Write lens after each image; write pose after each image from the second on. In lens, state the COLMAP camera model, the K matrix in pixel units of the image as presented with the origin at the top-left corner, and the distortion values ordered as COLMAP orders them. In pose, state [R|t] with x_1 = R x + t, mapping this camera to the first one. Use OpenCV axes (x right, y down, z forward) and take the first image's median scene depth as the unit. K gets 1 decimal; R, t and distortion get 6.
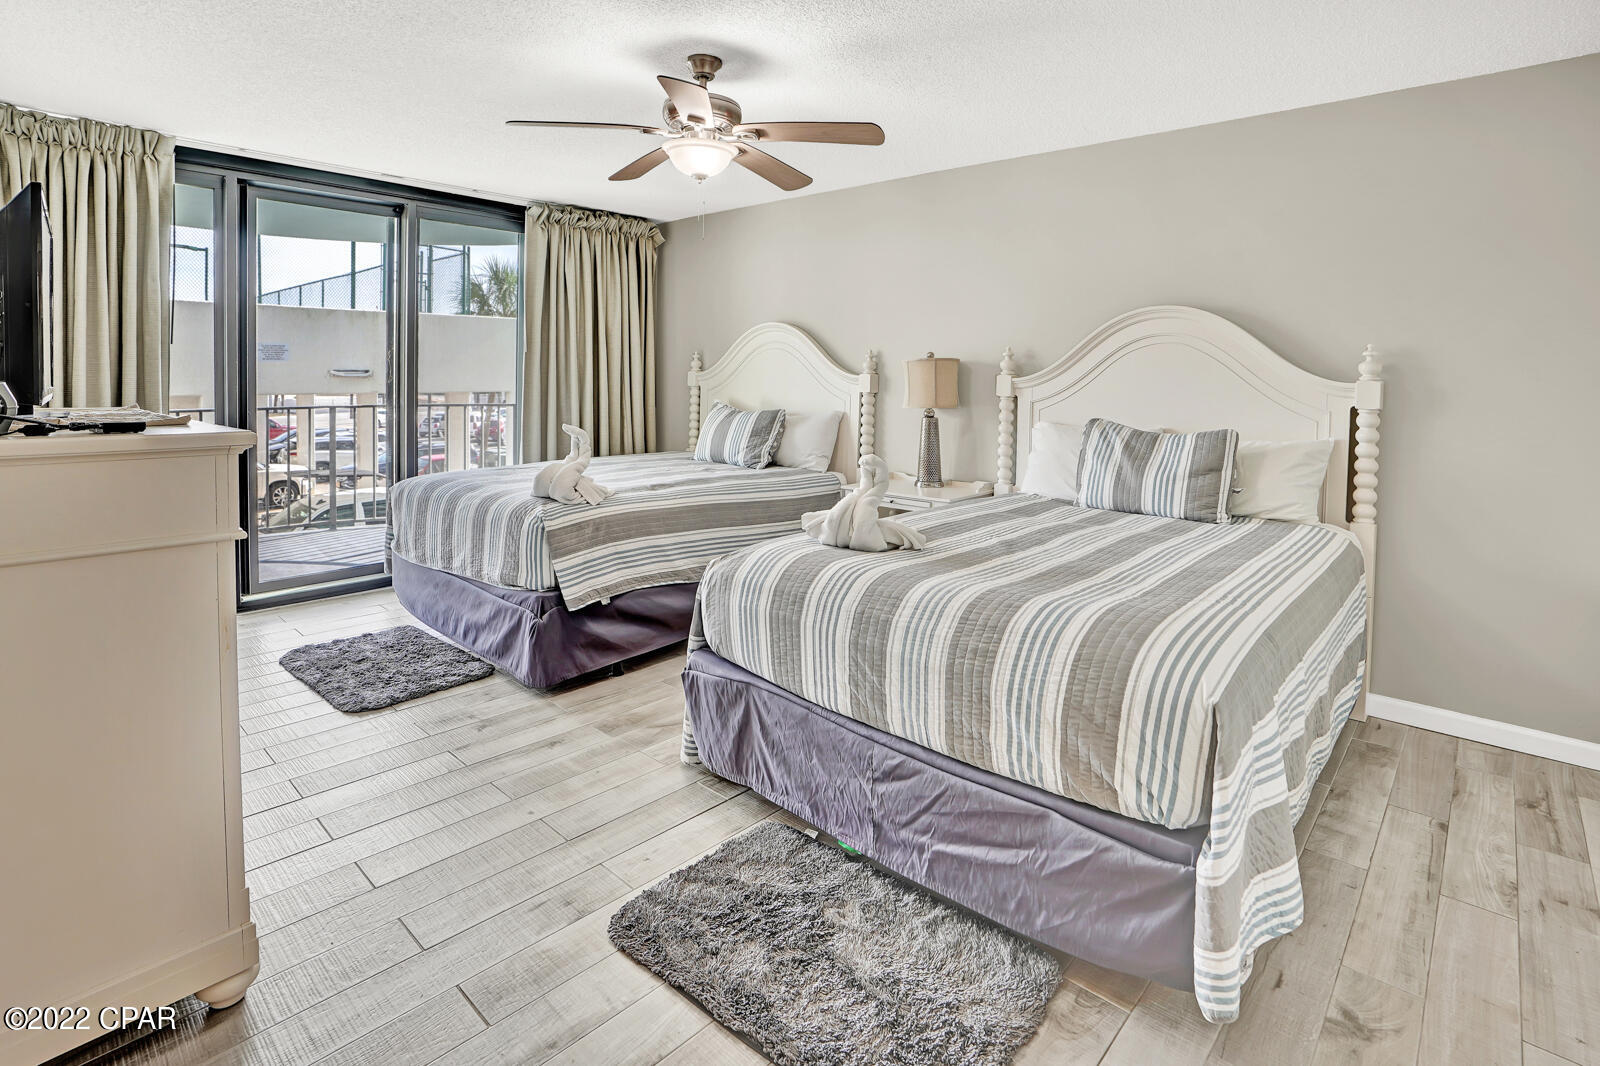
lens RADIAL K [[753.6, 0, 796.6], [0, 753.6, 521.8], [0, 0, 1]] dist [-0.064508, 0.025896]
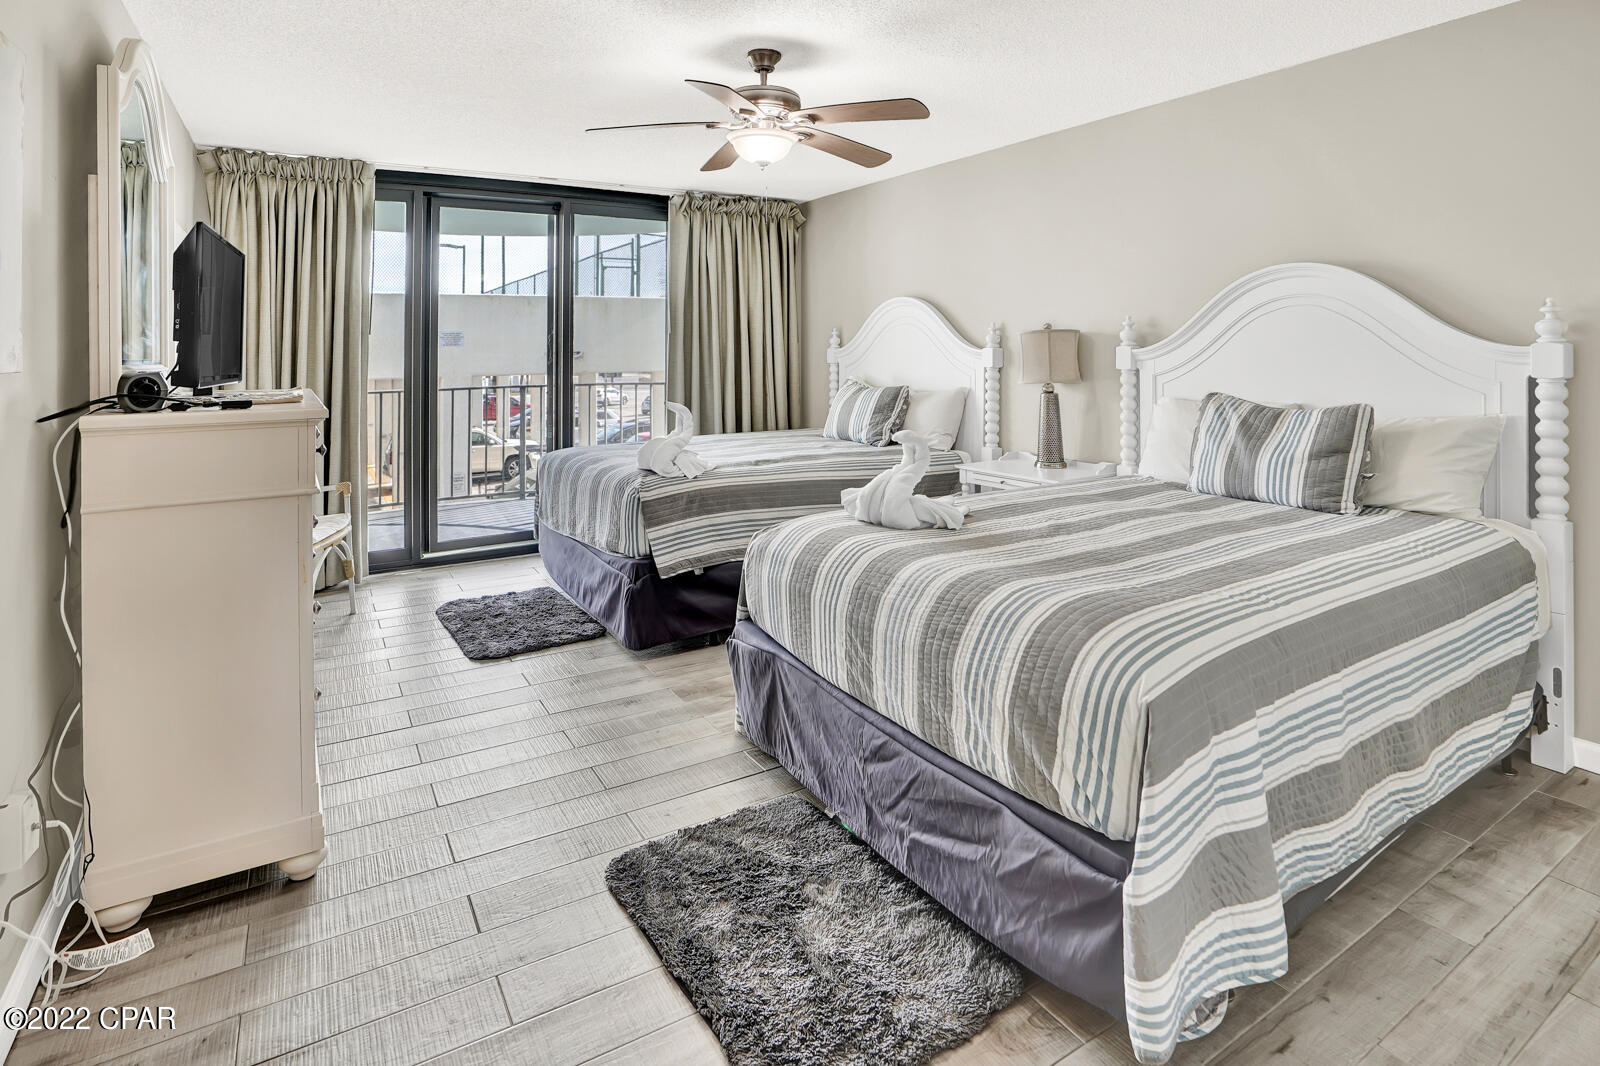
lens RADIAL K [[795.6, 0, 799.2], [0, 795.6, 471.8], [0, 0, 1]] dist [-0.054610, 0.017431]
pose [[0.962633, 0.019556, -0.270102, 0.232225], [-0.030706, 0.998839, -0.037116, 0.006470], [0.269063, 0.044023, 0.962116, -0.032494]]
